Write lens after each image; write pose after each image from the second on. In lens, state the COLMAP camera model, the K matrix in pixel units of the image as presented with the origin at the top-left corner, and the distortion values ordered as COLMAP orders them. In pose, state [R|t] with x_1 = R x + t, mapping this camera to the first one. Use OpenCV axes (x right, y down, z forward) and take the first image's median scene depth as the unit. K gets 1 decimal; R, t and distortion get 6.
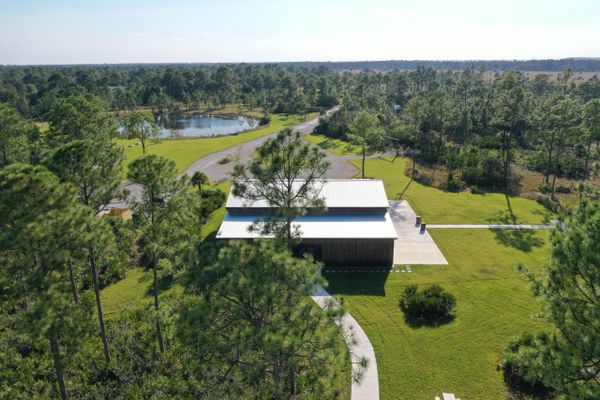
lens RADIAL K [[474.2, 0, 301.0], [0, 474.2, 200.5], [0, 0, 1]] dist [0.000685, 0.007853]
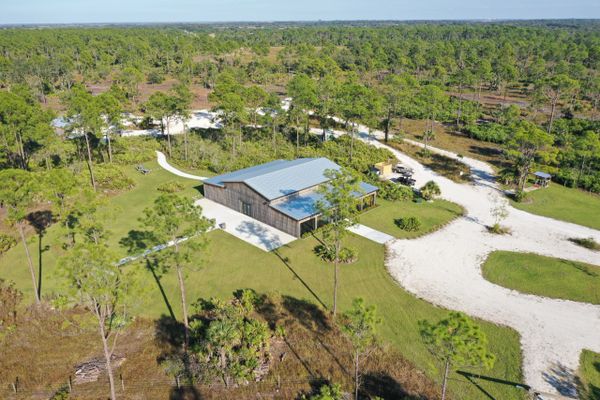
lens RADIAL K [[474.2, 0, 299.2], [0, 474.2, 200.2], [0, 0, 1]] dist [0.000685, 0.007853]
pose [[-0.695258, 0.274939, -0.664097, 0.909429], [-0.187519, 0.822566, 0.536863, -0.699515], [0.693868, 0.497789, -0.520339, 1.780806]]
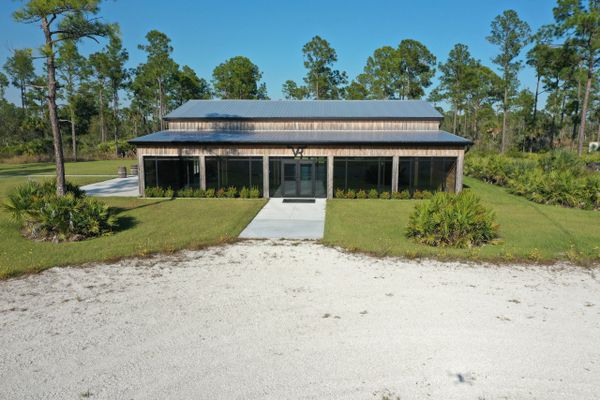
lens RADIAL K [[474.2, 0, 301.2], [0, 474.2, 198.4], [0, 0, 1]] dist [0.000685, 0.007853]
pose [[-0.999883, 0.010599, 0.010992, 0.008272], [0.014246, 0.906695, 0.421547, -0.189694], [-0.005498, 0.421654, -0.906740, 1.637506]]
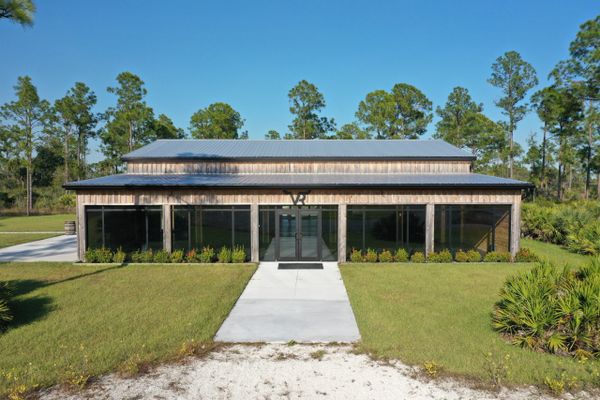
lens RADIAL K [[474.2, 0, 299.8], [0, 474.2, 197.2], [0, 0, 1]] dist [0.000685, 0.007853]
pose [[-0.999391, 0.015544, -0.031240, 0.024964], [0.004979, 0.949662, 0.313236, -0.145615], [0.034536, 0.312890, -0.949161, 1.526900]]
